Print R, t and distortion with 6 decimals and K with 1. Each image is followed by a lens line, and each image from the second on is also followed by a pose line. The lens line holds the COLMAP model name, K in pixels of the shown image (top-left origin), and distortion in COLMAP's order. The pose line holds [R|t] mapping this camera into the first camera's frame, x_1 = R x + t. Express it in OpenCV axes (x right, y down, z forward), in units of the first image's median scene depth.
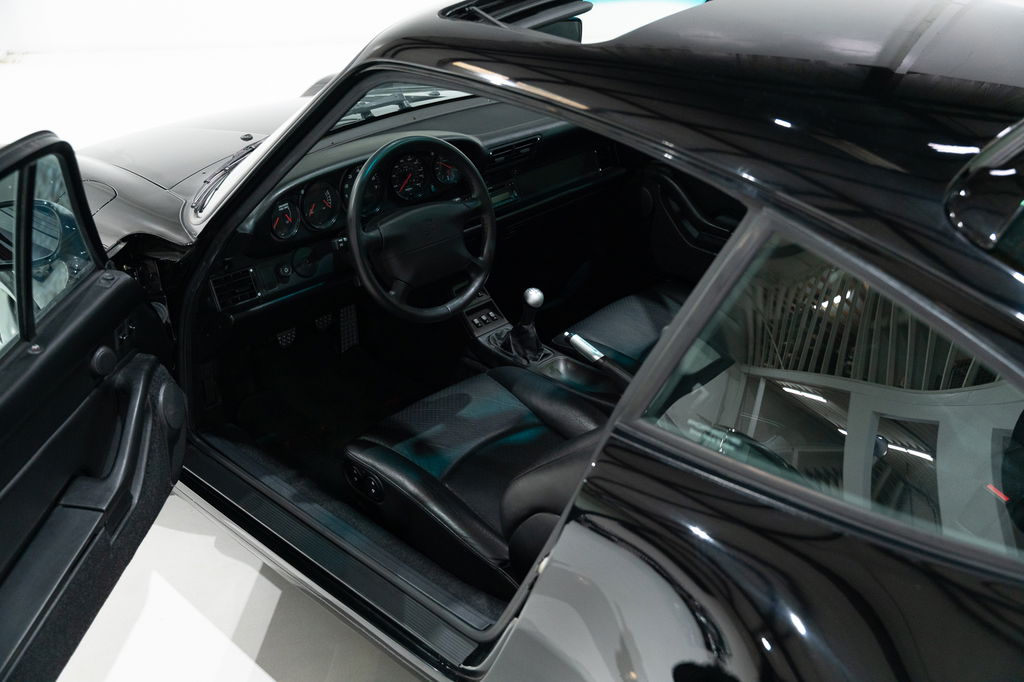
lens RADIAL K [[991.6, 0, 512.6], [0, 991.6, 338.0], [0, 0, 1]] dist [0.013740, 0.000000]
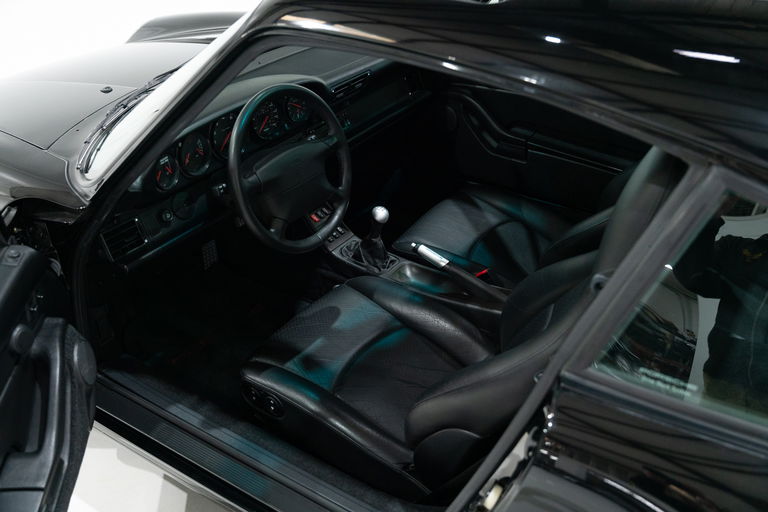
lens RADIAL K [[743.7, 0, 380.9], [0, 743.7, 253.9], [0, 0, 1]] dist [0.013740, 0.000000]
pose [[0.986362, -0.093196, 0.135665, -0.111990], [0.082748, 0.993296, 0.080722, -0.073115], [-0.142278, -0.068395, 0.987461, 0.156181]]
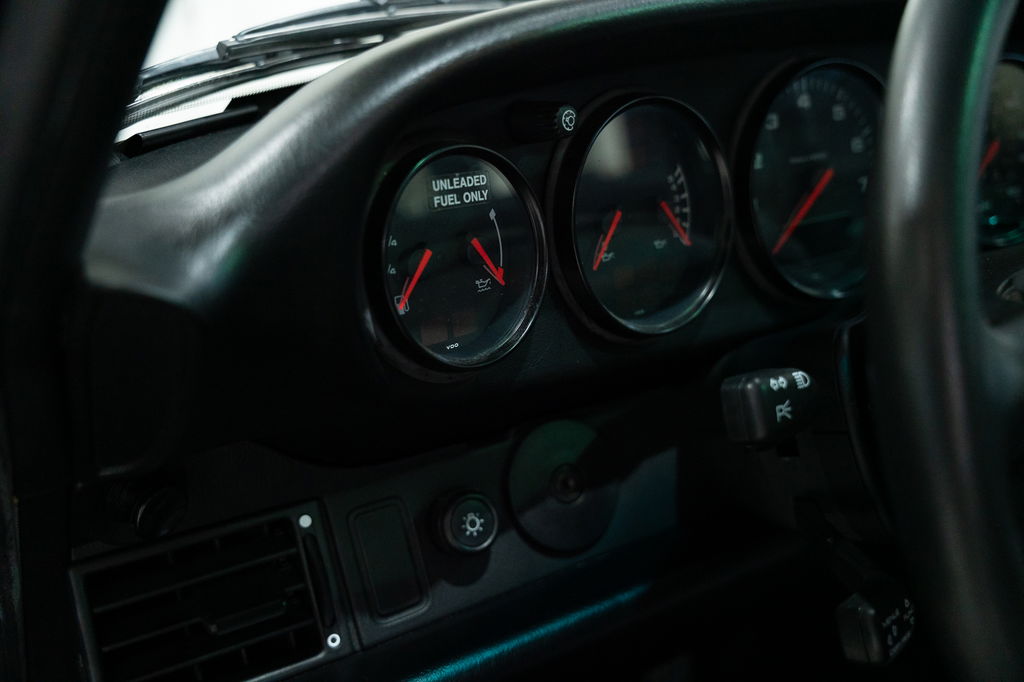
lens RADIAL K [[991.6, 0, 509.0], [0, 991.6, 339.7], [0, 0, 1]] dist [0.013740, 0.000000]
pose [[0.964858, 0.014637, -0.262365, -0.165115], [-0.061943, 0.982979, -0.172960, -0.070693], [0.255368, 0.183134, 0.949342, 0.790947]]
